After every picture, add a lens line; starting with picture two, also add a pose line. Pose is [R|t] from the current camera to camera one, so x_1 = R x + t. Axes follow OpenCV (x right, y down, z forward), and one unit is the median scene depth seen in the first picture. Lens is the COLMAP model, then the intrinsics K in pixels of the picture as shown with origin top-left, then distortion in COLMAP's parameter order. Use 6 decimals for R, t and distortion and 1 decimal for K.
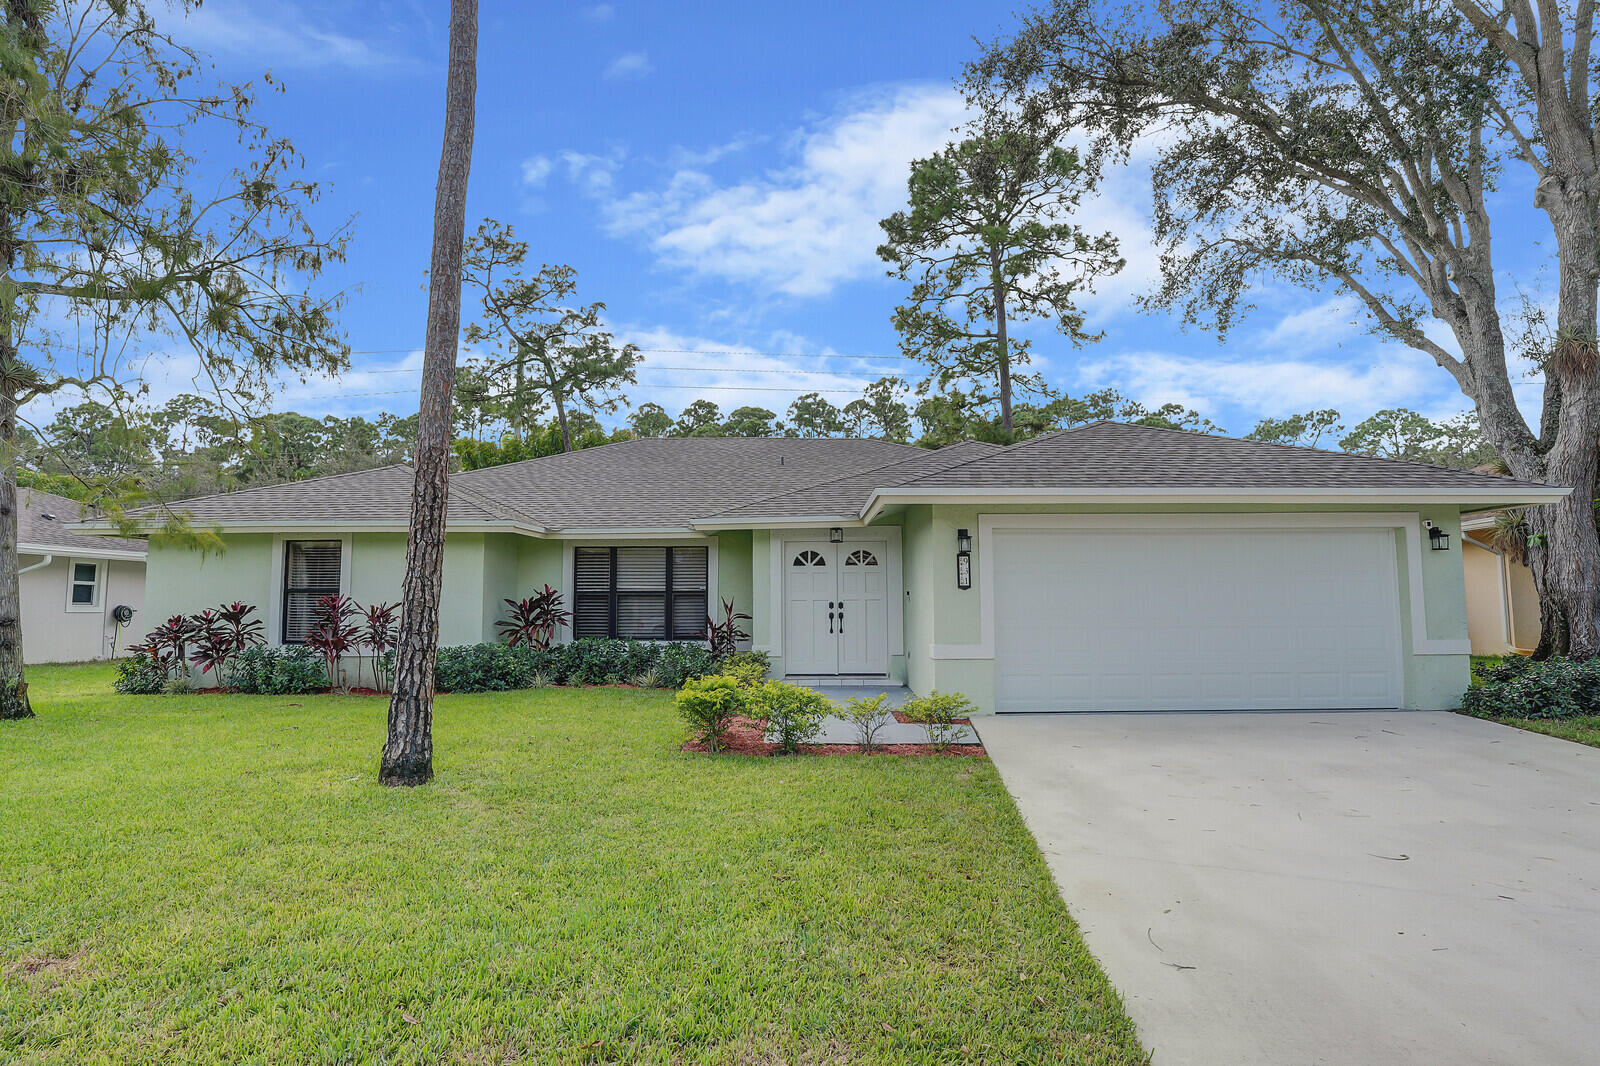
lens RADIAL K [[786.8, 0, 800.3], [0, 786.8, 536.0], [0, 0, 1]] dist [-0.000337, 0.000033]
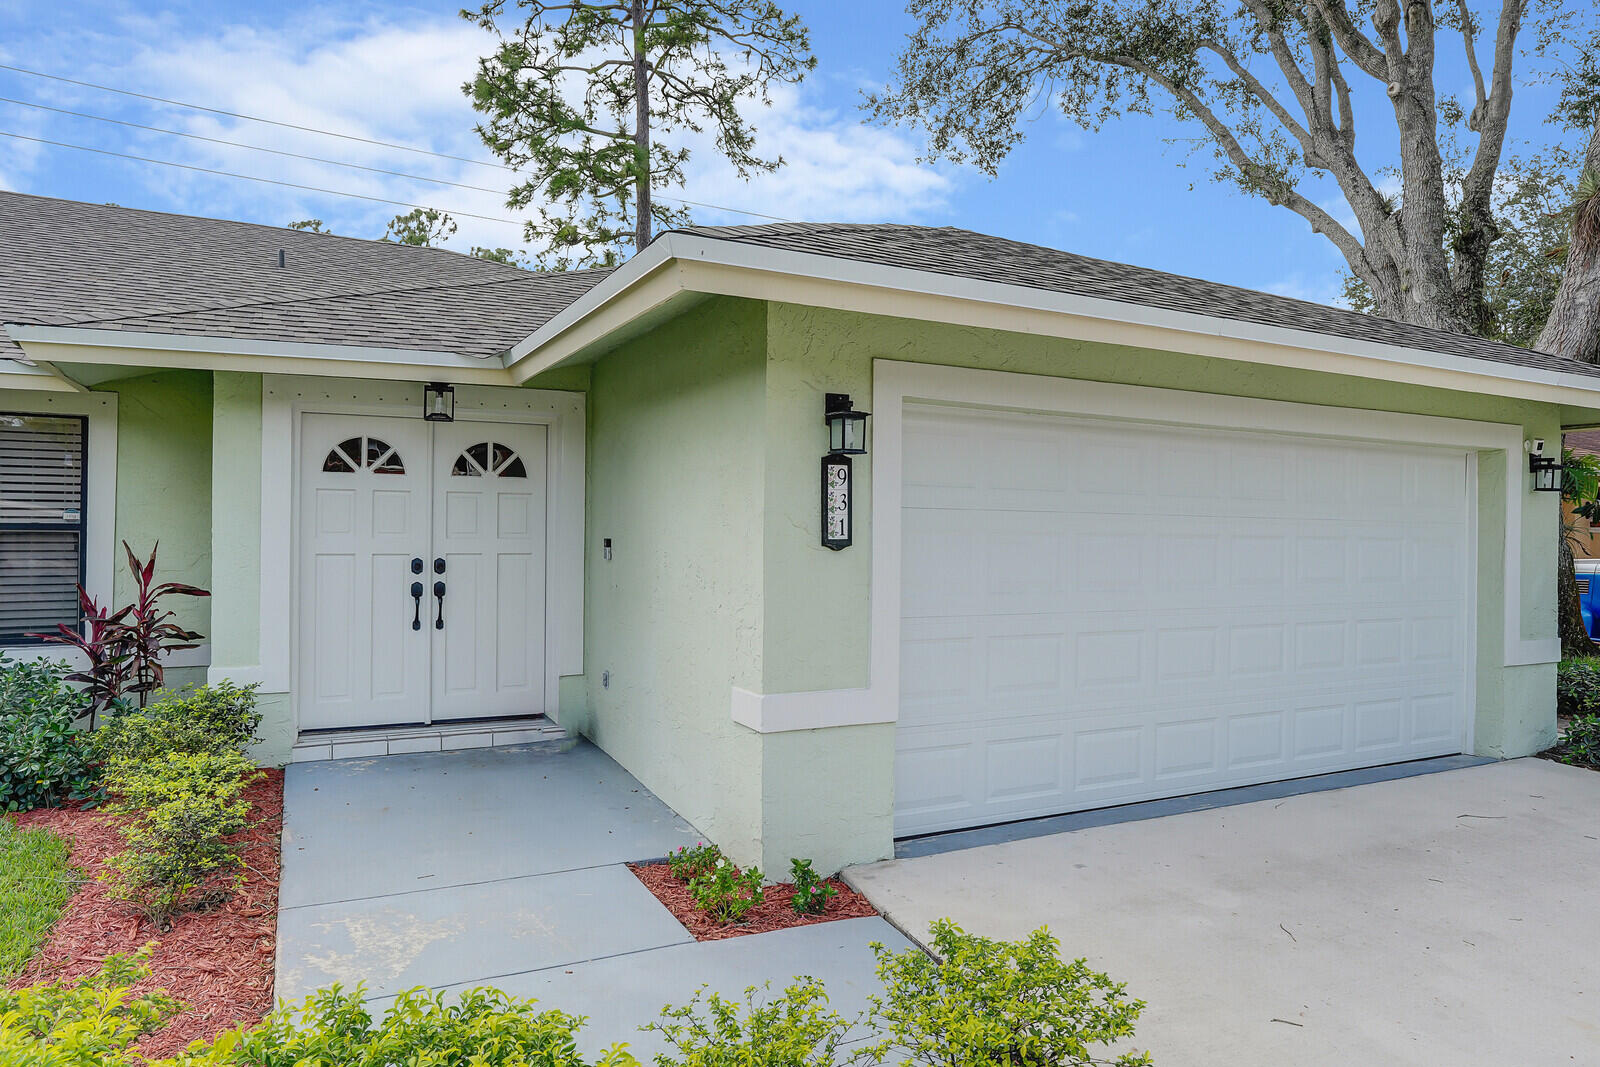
lens RADIAL K [[1029.6, 0, 798.1], [0, 1029.6, 535.3], [0, 0, 1]] dist [-0.024066, 0.001878]
pose [[0.893956, 0.015869, 0.447874, -0.021211], [-0.055384, 0.995624, 0.075270, 0.013900], [-0.444720, -0.092093, 0.890923, 0.326622]]
